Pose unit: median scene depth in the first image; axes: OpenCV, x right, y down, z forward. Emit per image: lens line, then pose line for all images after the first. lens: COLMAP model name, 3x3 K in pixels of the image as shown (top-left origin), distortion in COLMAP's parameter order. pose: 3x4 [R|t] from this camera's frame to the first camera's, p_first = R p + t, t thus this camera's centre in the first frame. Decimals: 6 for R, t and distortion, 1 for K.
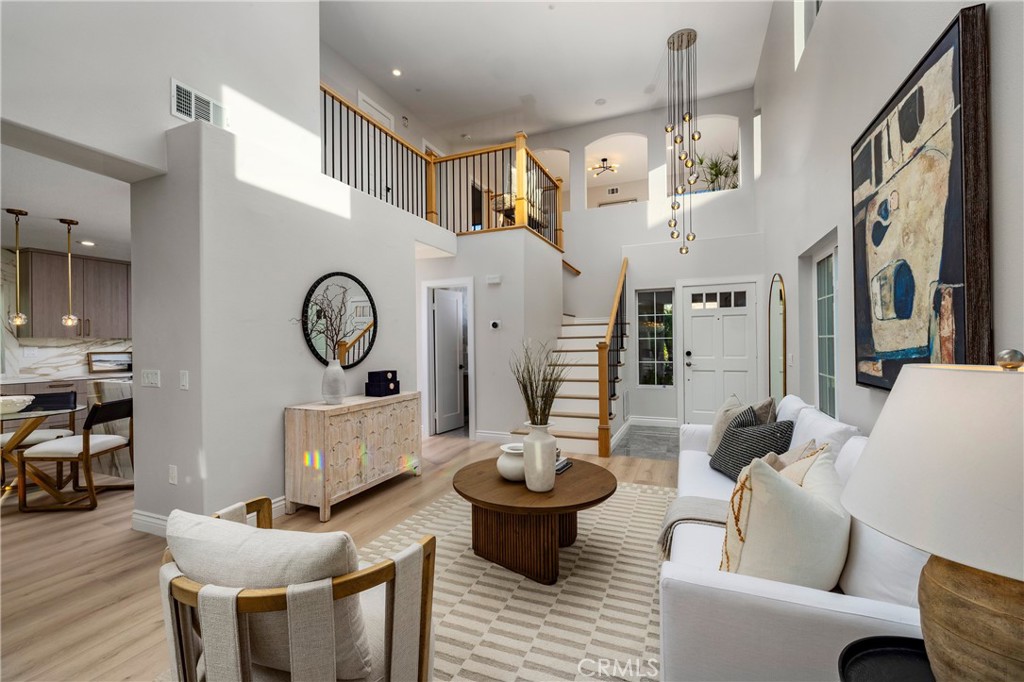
lens RADIAL K [[436.4, 0, 512.0], [0, 436.4, 341.0], [0, 0, 1]] dist [0.002835, 0.000417]
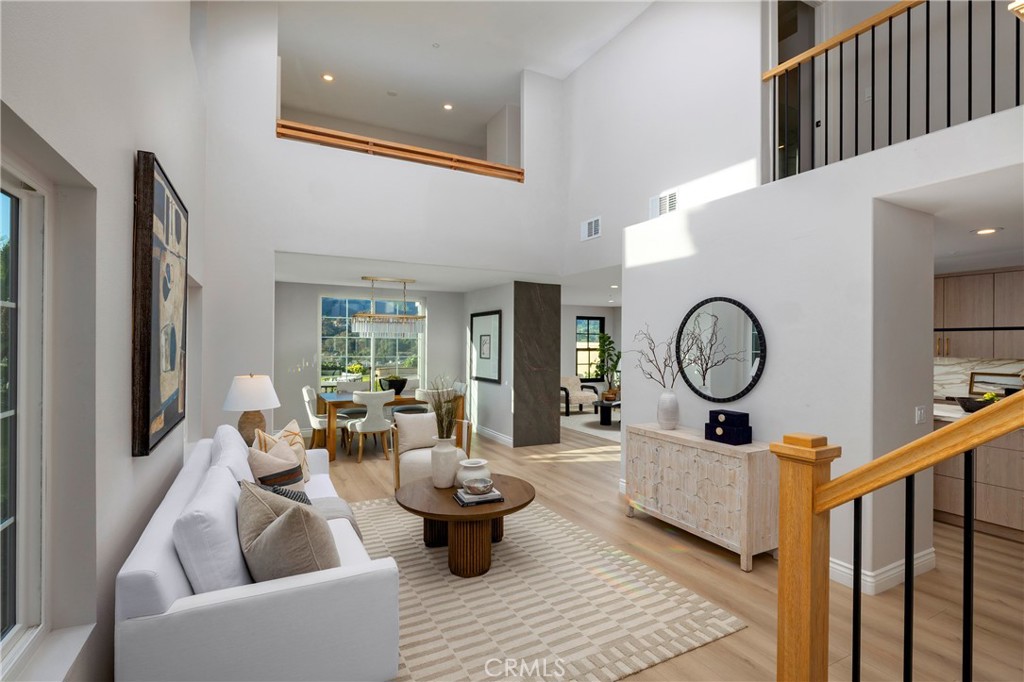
lens RADIAL K [[470.0, 0, 512.0], [0, 470.0, 341.0], [0, 0, 1]] dist [-0.002970, -0.000165]
pose [[-0.638502, 0.001211, -0.769619, 1.027364], [0.005459, 0.999981, -0.002956, -0.101430], [0.769601, -0.006089, -0.638496, 2.052744]]
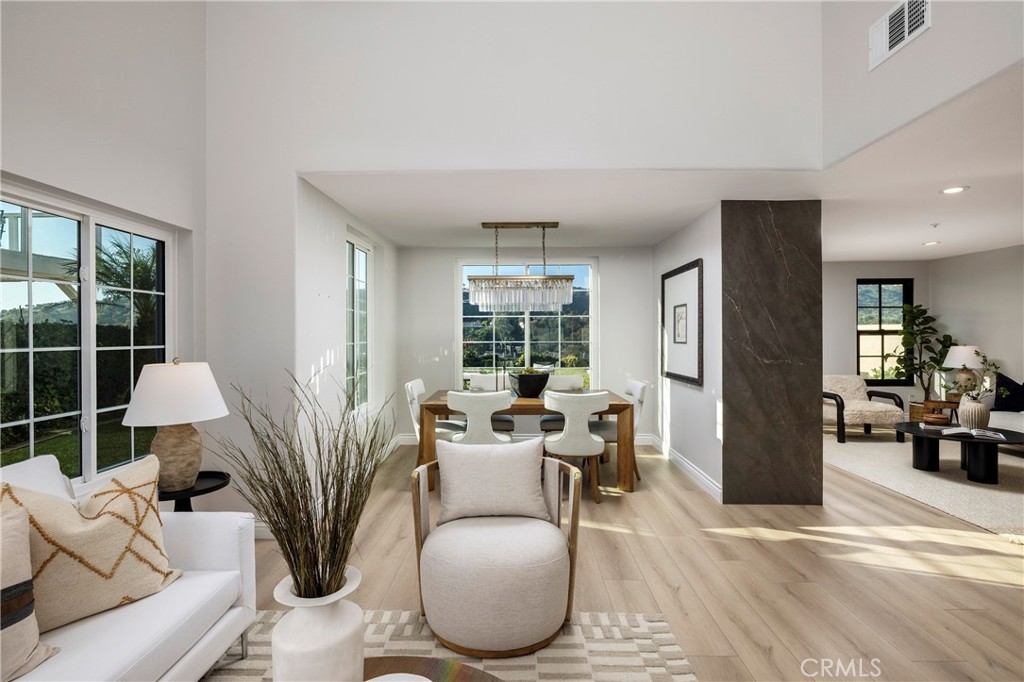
lens RADIAL K [[484.7, 0, 518.0], [0, 484.7, 332.5], [0, 0, 1]] dist [-0.002591, -0.000031]
pose [[-0.918765, 0.009741, -0.394684, 0.025757], [0.014134, 0.999866, -0.008225, -0.024463], [0.394552, -0.013136, -0.918780, 1.416866]]
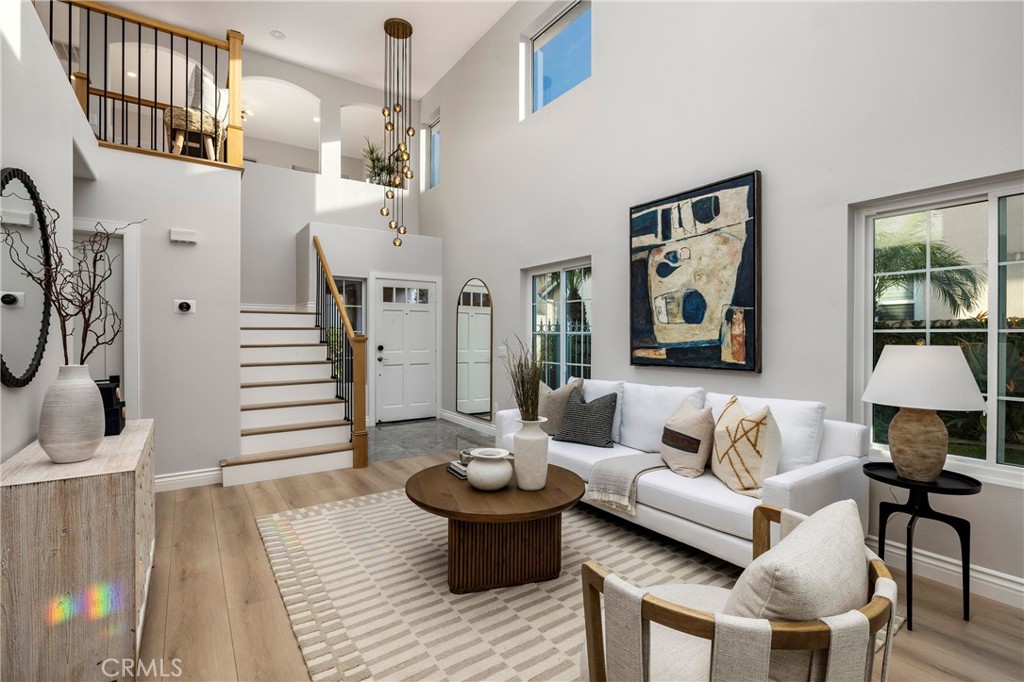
lens RADIAL K [[470.0, 0, 512.0], [0, 470.0, 341.0], [0, 0, 1]] dist [-0.002970, -0.000165]
pose [[0.526319, 0.002727, 0.850283, -0.827586], [-0.011042, 0.999932, 0.003627, 0.014912], [-0.850216, -0.011298, 0.526313, 0.494991]]
